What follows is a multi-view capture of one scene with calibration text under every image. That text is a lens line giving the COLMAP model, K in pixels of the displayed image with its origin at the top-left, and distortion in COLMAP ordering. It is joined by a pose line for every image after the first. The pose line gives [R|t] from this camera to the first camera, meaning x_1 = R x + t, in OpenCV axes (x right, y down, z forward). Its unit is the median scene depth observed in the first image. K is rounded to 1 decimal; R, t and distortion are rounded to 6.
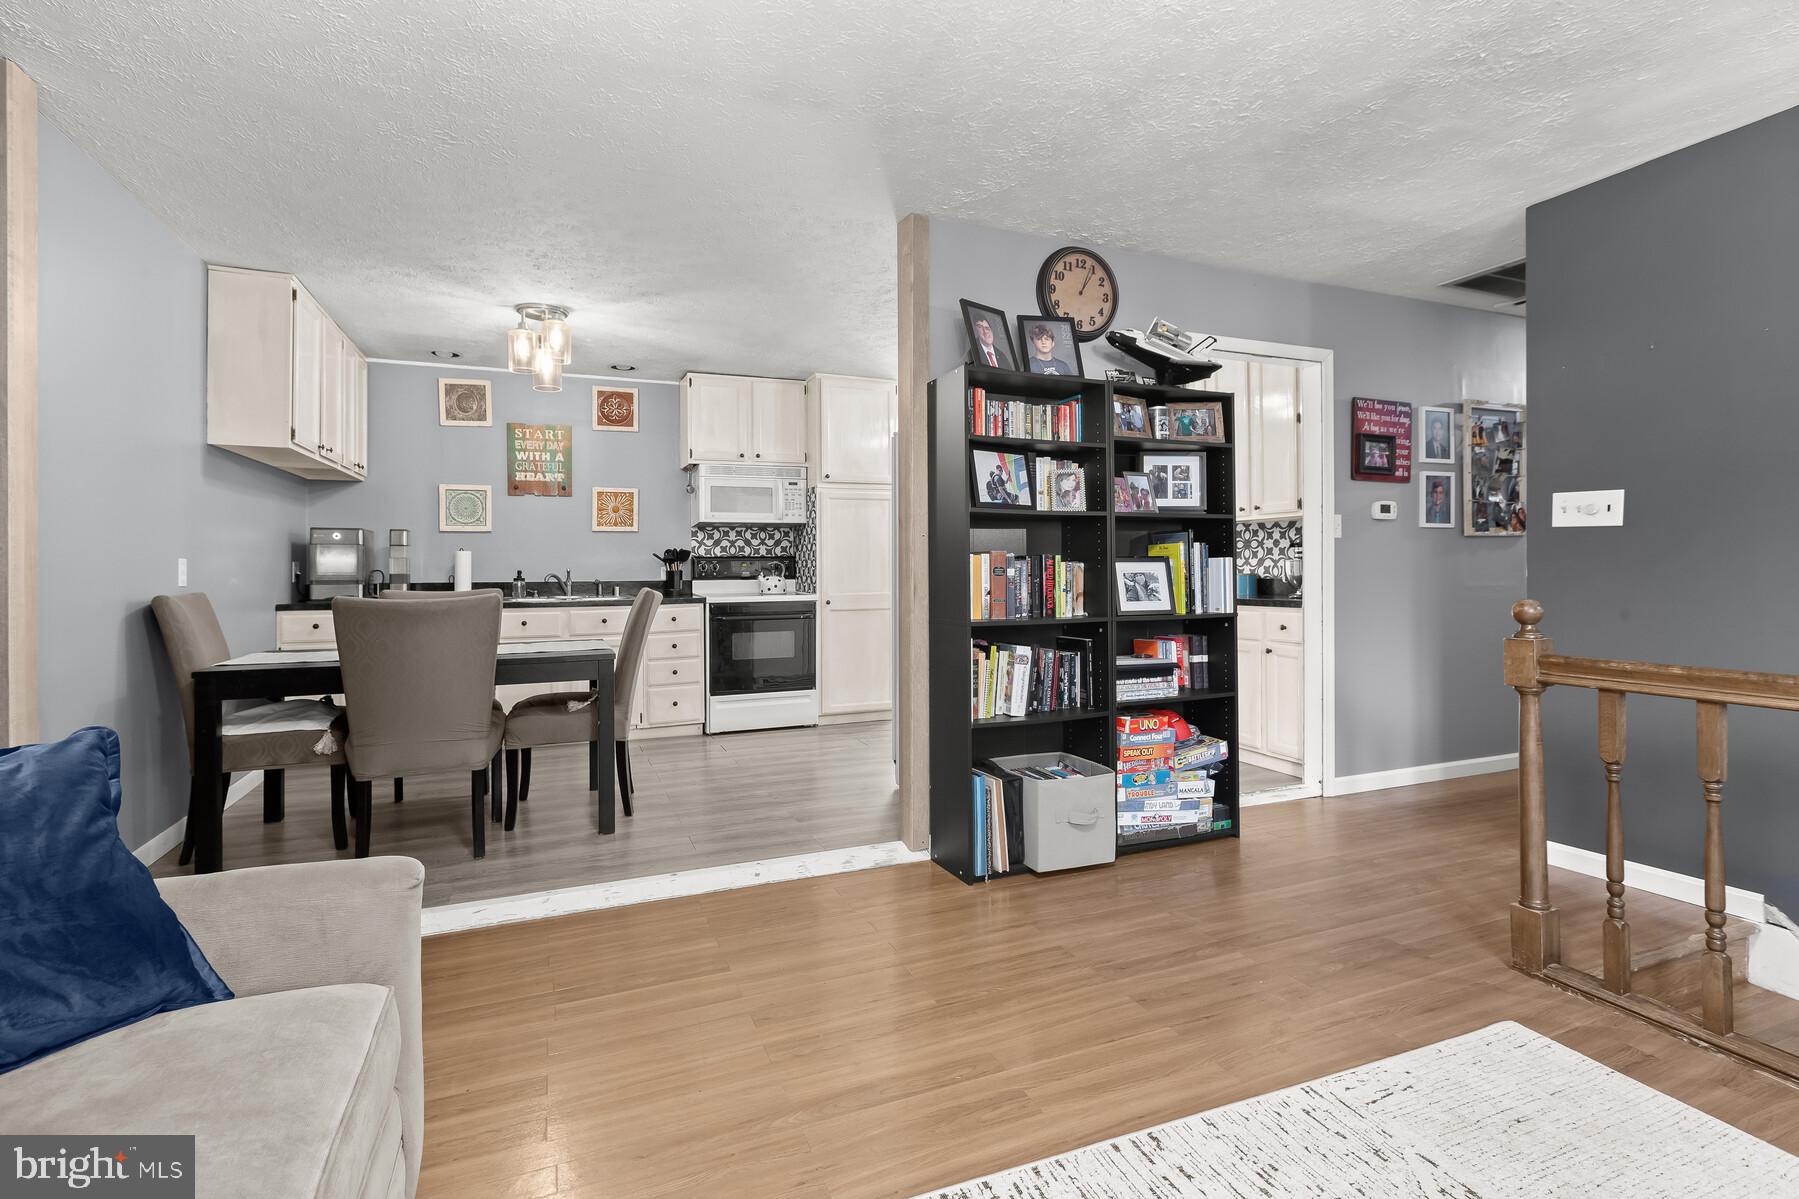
lens RADIAL K [[837.0, 0, 880.1], [0, 837.0, 559.6], [0, 0, 1]] dist [0.009108, -0.002653]
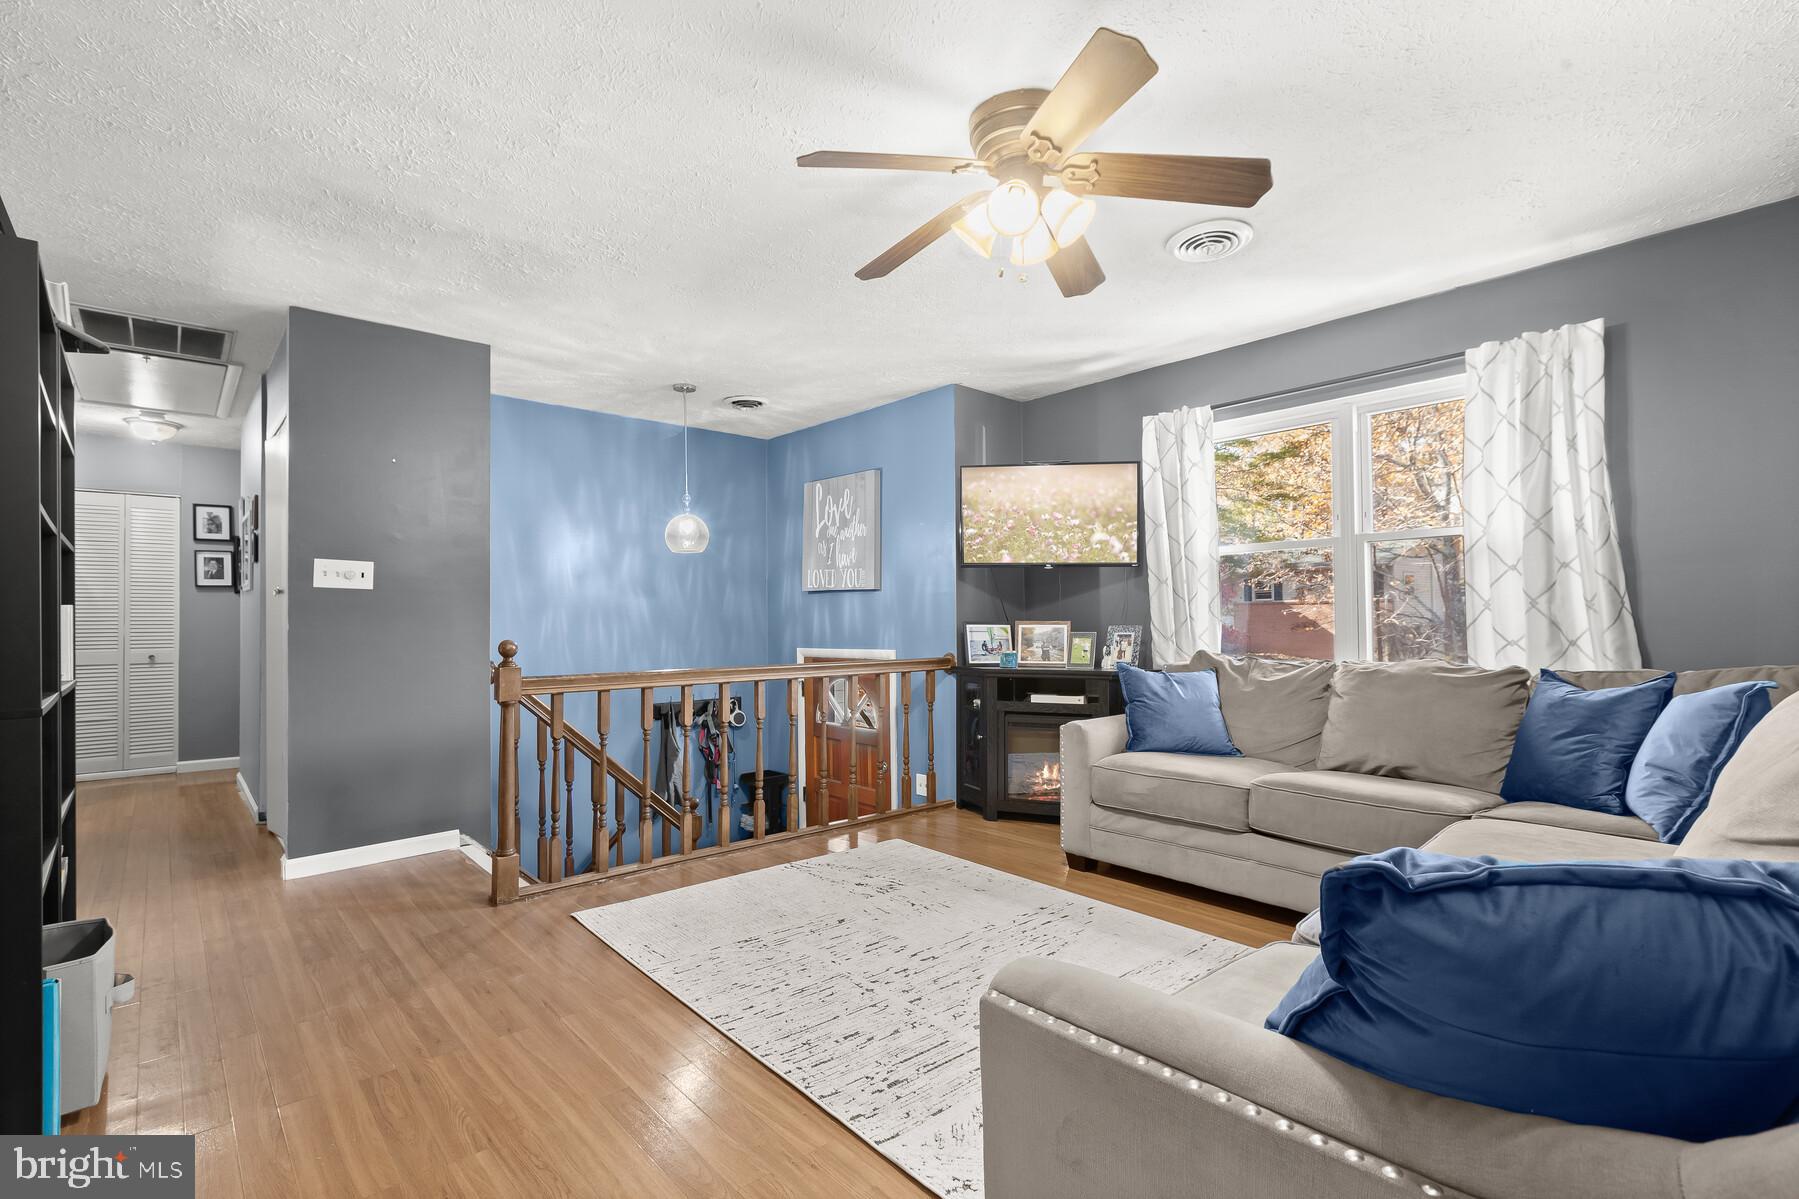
lens RADIAL K [[837.0, 0, 901.7], [0, 837.0, 606.1], [0, 0, 1]] dist [0.009108, -0.002653]
pose [[-0.348036, 0.027967, 0.937064, -0.314487], [0.000550, 0.999561, -0.029628, 0.012335], [-0.937481, -0.009797, -0.347899, 0.339990]]
